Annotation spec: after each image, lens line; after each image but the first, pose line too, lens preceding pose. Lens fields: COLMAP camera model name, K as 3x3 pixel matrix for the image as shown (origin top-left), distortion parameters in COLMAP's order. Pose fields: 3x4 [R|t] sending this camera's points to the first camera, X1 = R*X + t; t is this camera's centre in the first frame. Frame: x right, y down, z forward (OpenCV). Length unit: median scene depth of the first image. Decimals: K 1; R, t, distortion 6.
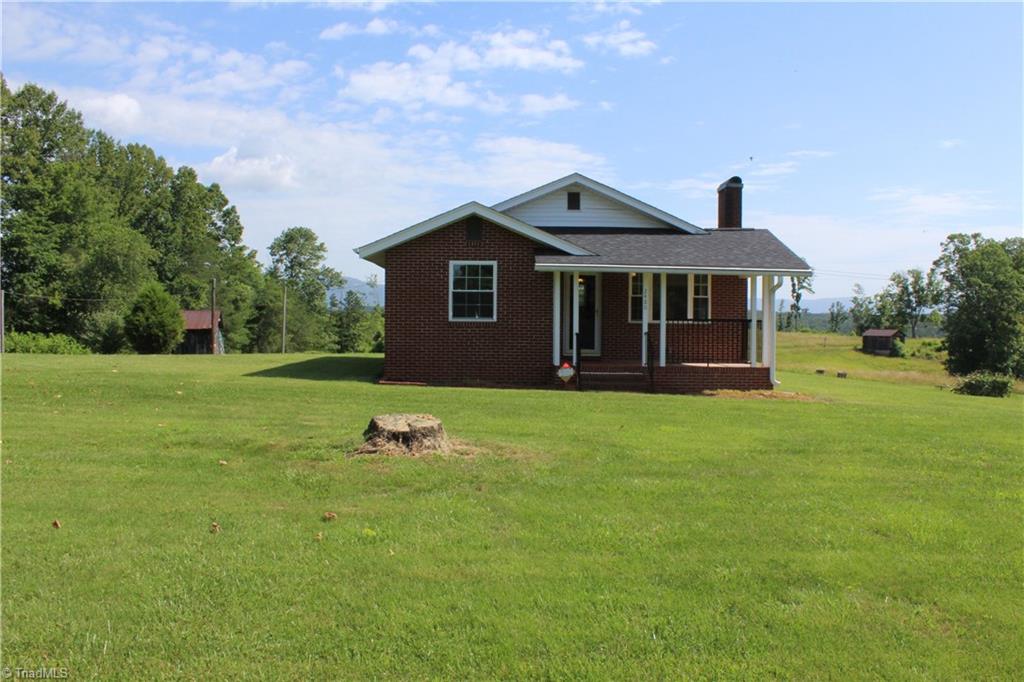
lens RADIAL K [[828.6, 0, 501.1], [0, 828.6, 381.6], [0, 0, 1]] dist [-0.122244, 0.083980]
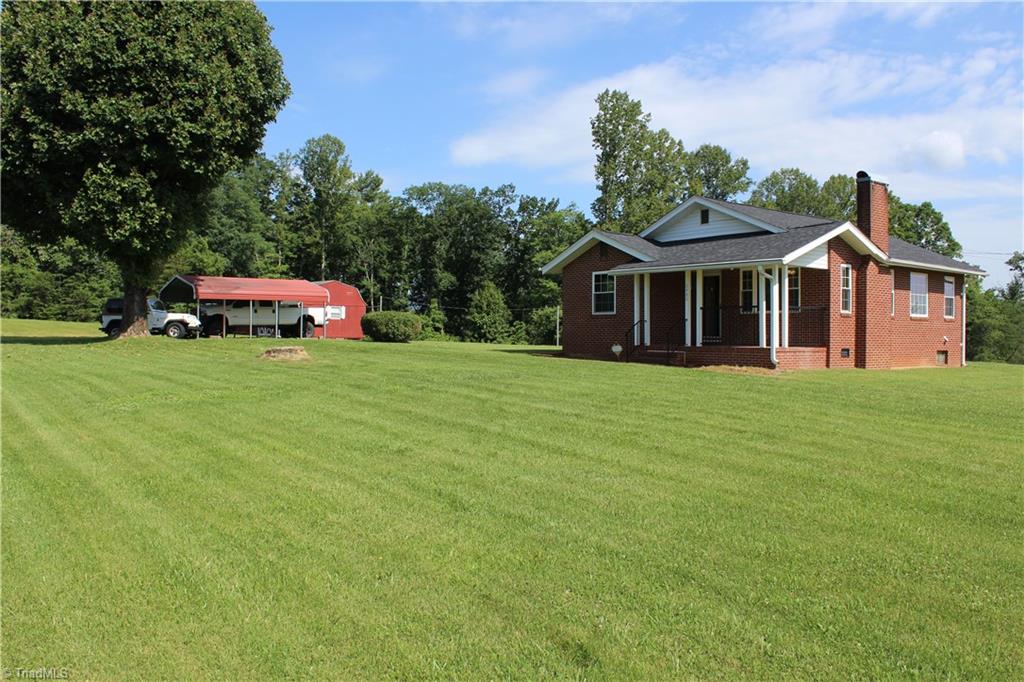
lens RADIAL K [[837.7, 0, 512.0], [0, 837.7, 341.0], [0, 0, 1]] dist [-0.179273, 0.153828]
pose [[0.591489, 0.001885, -0.806311, 0.083328], [-0.064494, 0.996904, -0.044981, 0.003732], [0.803729, 0.078608, 0.589780, 0.004584]]
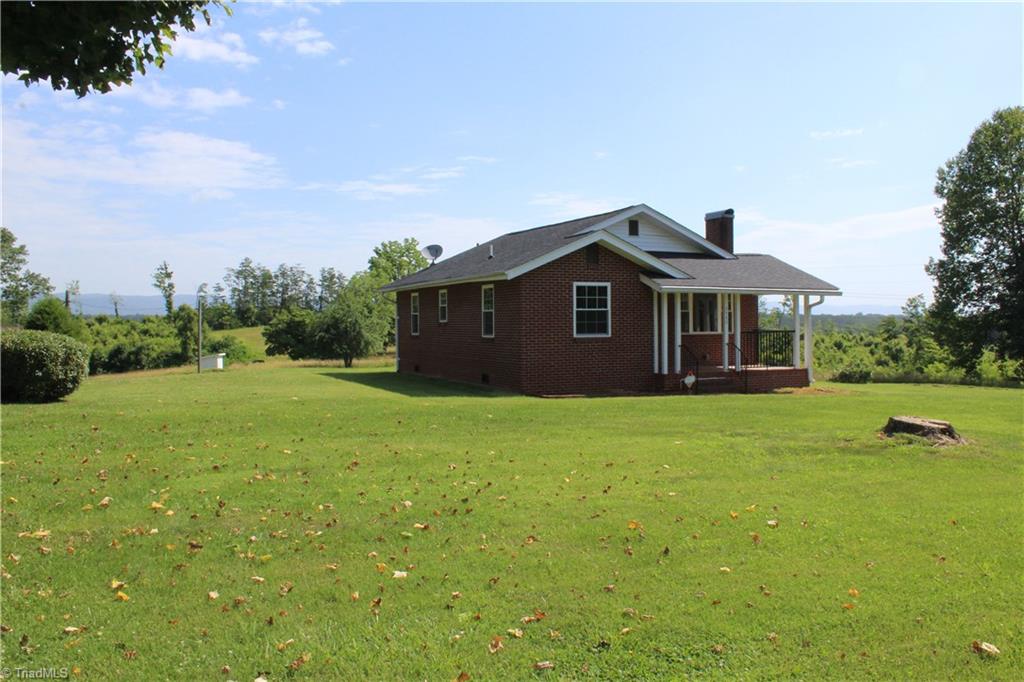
lens RADIAL K [[844.7, 0, 478.5], [0, 844.7, 371.5], [0, 0, 1]] dist [-0.144798, 0.149983]
pose [[0.938833, -0.036689, 0.342413, -0.046829], [0.042489, 0.999052, -0.009448, -0.001855], [-0.341742, 0.023419, 0.939502, -0.000375]]
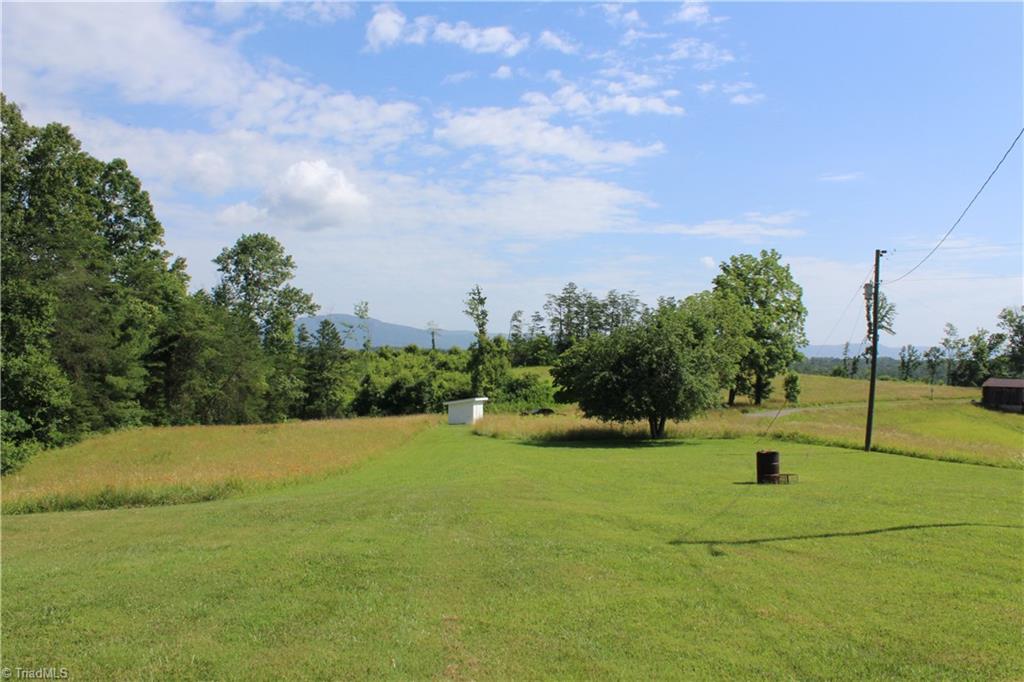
lens RADIAL K [[878.5, 0, 488.6], [0, 878.5, 355.1], [0, 0, 1]] dist [-0.174698, 0.147920]
pose [[0.999218, 0.013022, -0.037324, -0.003521], [-0.016054, 0.996494, -0.082114, -0.012043], [0.036124, 0.082649, 0.995924, 0.166091]]
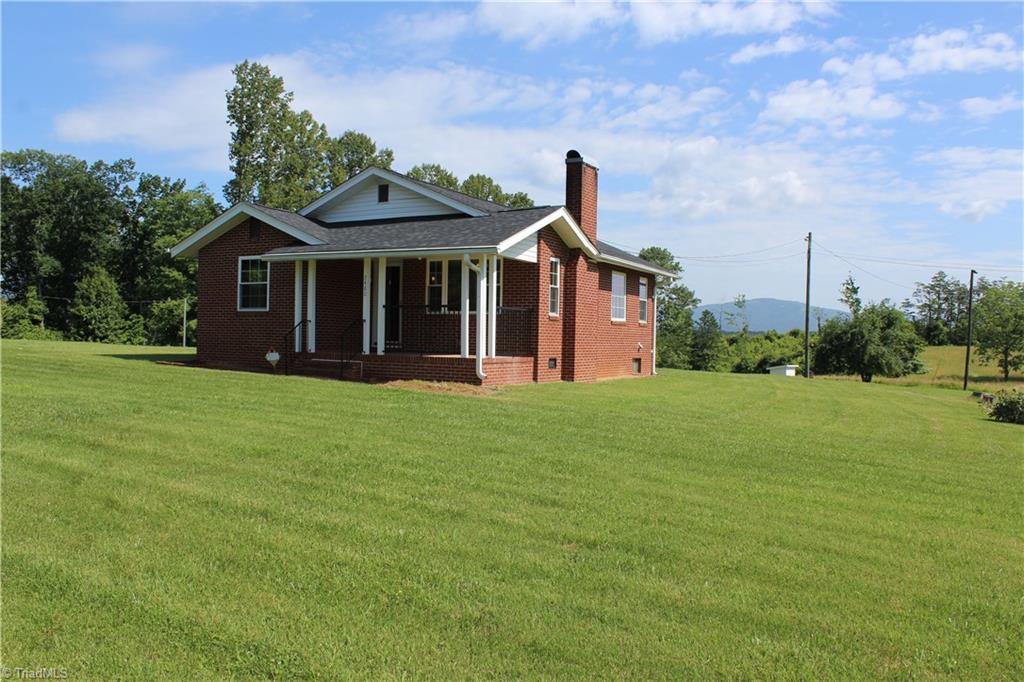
lens RADIAL K [[837.7, 0, 512.0], [0, 837.7, 341.0], [0, 0, 1]] dist [-0.179273, 0.153828]
pose [[0.880035, 0.012621, -0.474742, 0.064391], [-0.049406, 0.996656, -0.065089, 0.001645], [0.472333, 0.080735, 0.877715, 0.018190]]
